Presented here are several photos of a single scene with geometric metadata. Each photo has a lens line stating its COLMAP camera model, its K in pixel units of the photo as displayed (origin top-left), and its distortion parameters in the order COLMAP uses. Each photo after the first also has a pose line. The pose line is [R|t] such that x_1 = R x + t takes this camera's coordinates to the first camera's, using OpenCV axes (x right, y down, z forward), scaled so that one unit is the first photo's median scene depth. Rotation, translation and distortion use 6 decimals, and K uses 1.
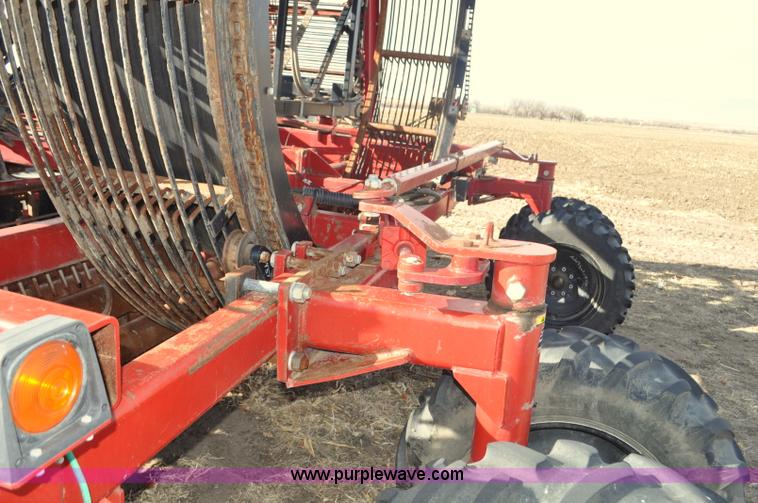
lens RADIAL K [[757.8, 0, 379.0], [0, 757.8, 251.5], [0, 0, 1]] dist [-0.059427, 0.006594]
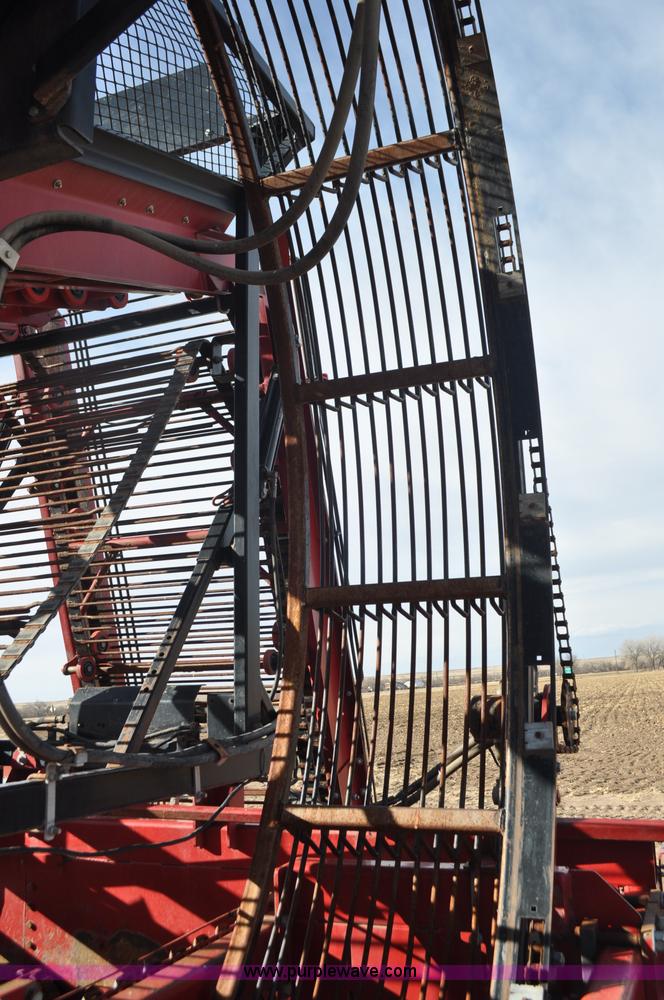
lens RADIAL K [[788.7, 0, 332.0], [0, 788.7, 500.0], [0, 0, 1]] dist [-0.079138, 0.002939]
pose [[0.978249, -0.167214, -0.122756, 0.067533], [0.104578, 0.908623, -0.404311, -0.149256], [0.179146, 0.382679, 0.906346, 0.630673]]
